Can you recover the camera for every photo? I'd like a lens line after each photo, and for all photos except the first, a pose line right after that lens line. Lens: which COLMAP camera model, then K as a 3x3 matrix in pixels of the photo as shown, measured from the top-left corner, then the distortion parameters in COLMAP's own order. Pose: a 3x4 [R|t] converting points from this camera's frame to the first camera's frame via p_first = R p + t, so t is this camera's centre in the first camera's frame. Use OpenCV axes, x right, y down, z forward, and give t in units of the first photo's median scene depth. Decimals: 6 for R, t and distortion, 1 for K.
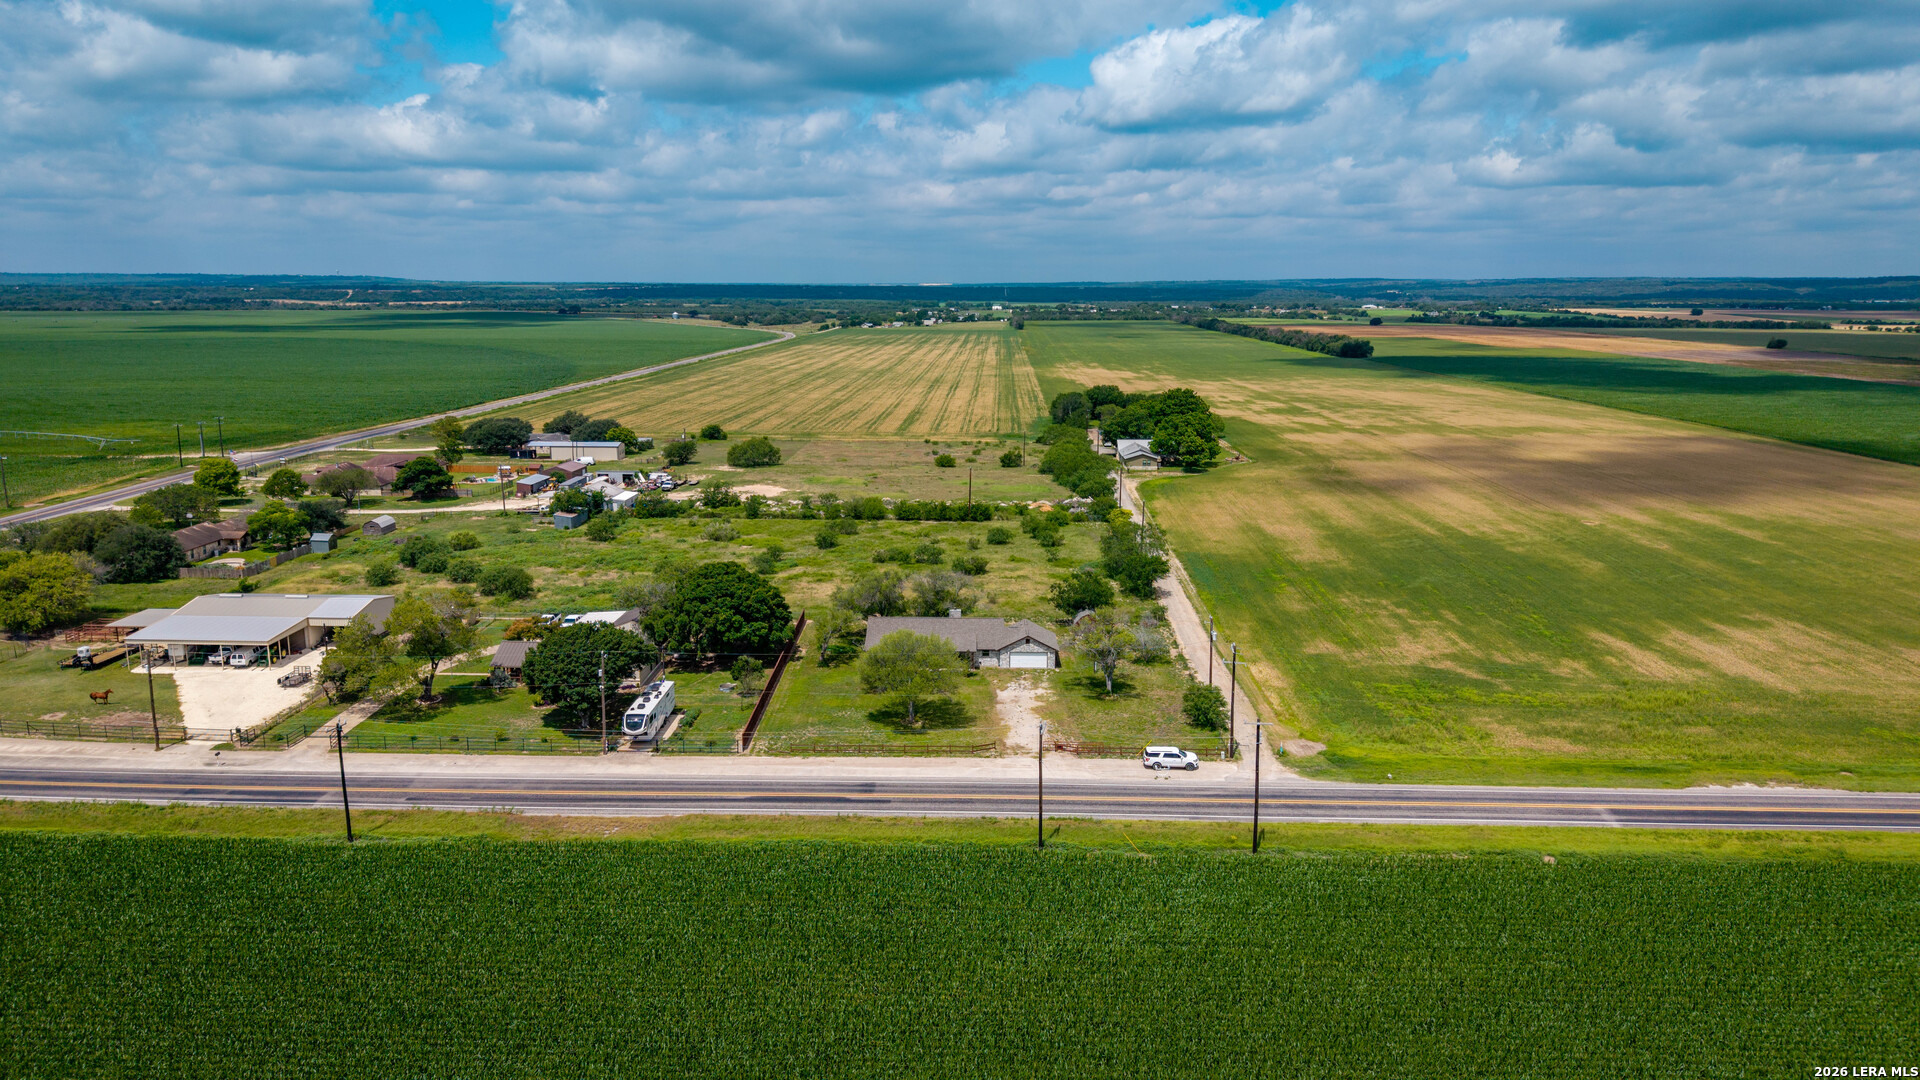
lens RADIAL K [[1291.1, 0, 960.0], [0, 1291.1, 540.0], [0, 0, 1]] dist [0.015941, -0.004252]
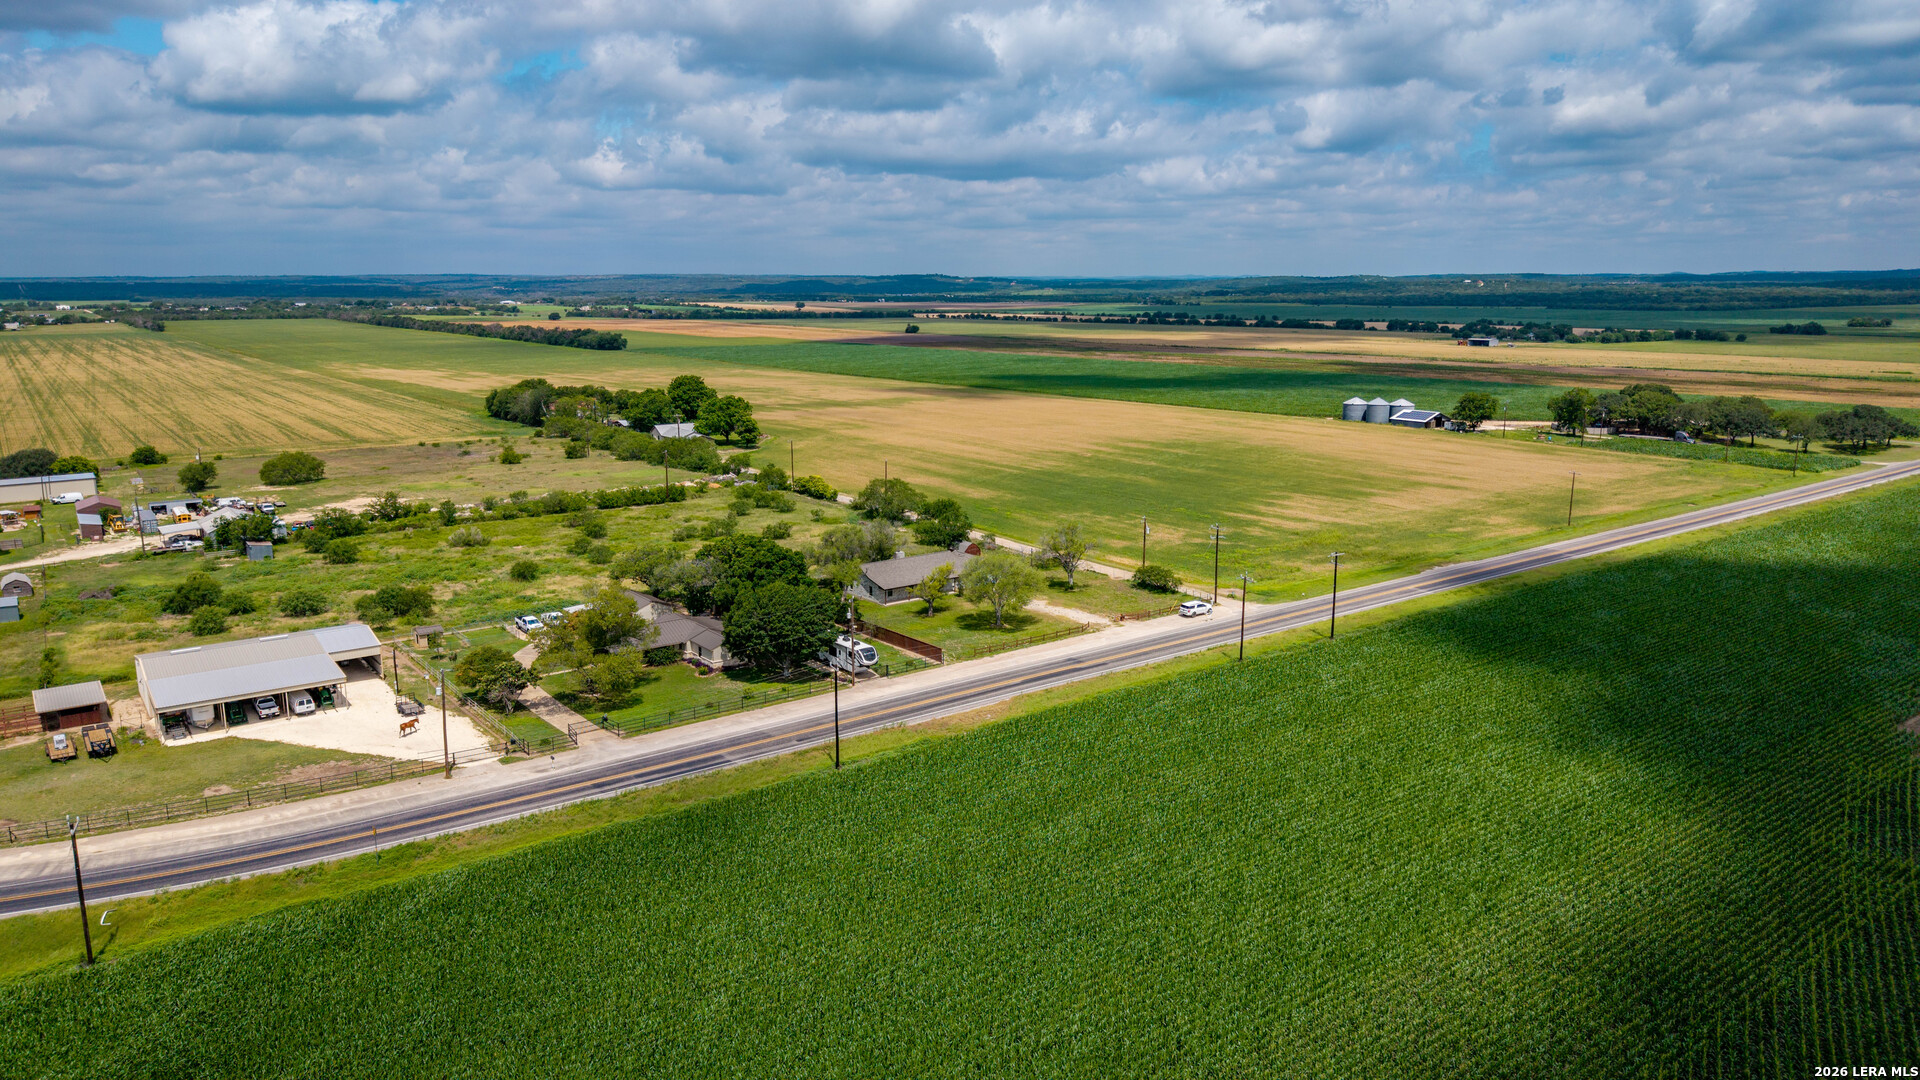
lens RADIAL K [[1291.1, 0, 960.0], [0, 1291.1, 540.0], [0, 0, 1]] dist [0.015941, -0.004252]
pose [[0.776864, -0.126834, 0.616762, -0.476841], [0.124821, 0.991085, 0.046589, -0.003677], [-0.617172, 0.040791, 0.785770, 0.012794]]
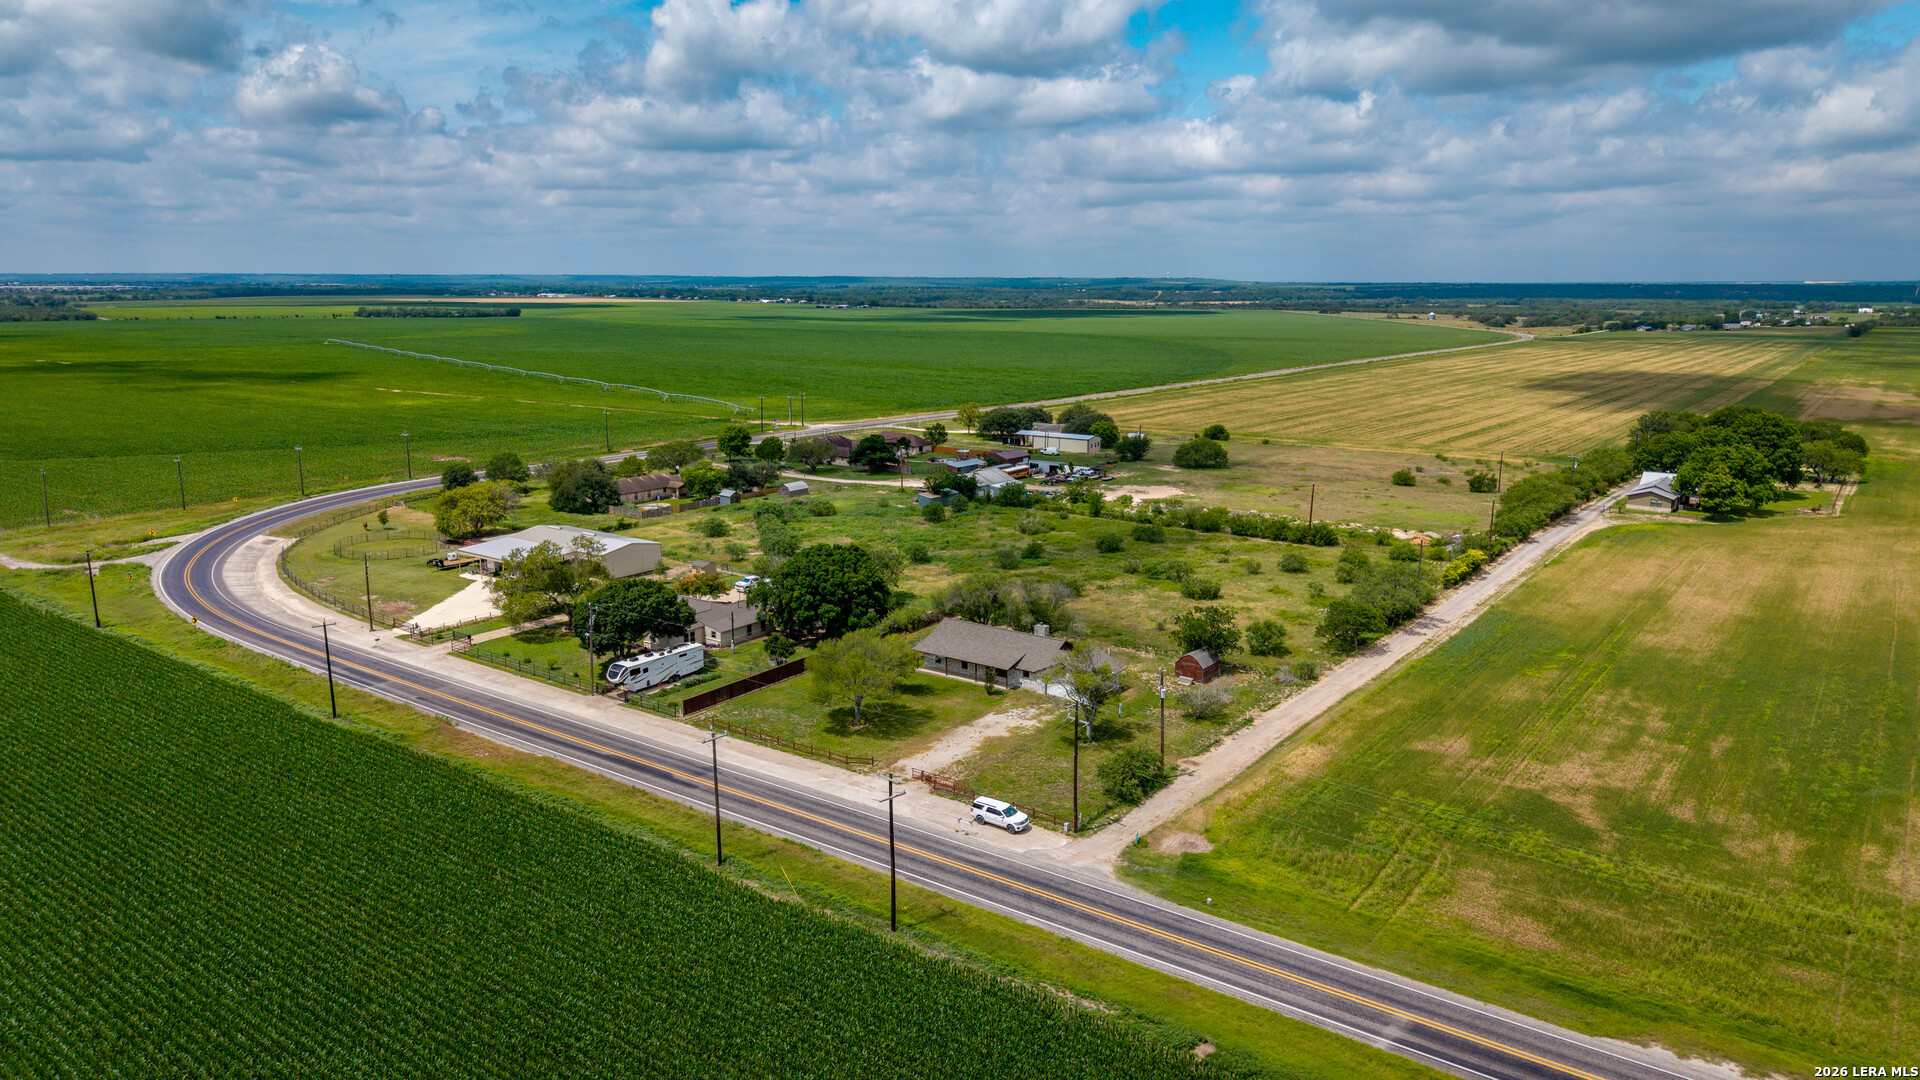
lens RADIAL K [[1318.9, 0, 941.2], [0, 1318.9, 424.1], [0, 0, 1]] dist [0.007267, -0.000484]
pose [[0.815196, 0.060297, -0.576037, 0.322040], [-0.111710, 0.992260, -0.054224, -0.019738], [0.568310, 0.108552, 0.815623, 0.118690]]
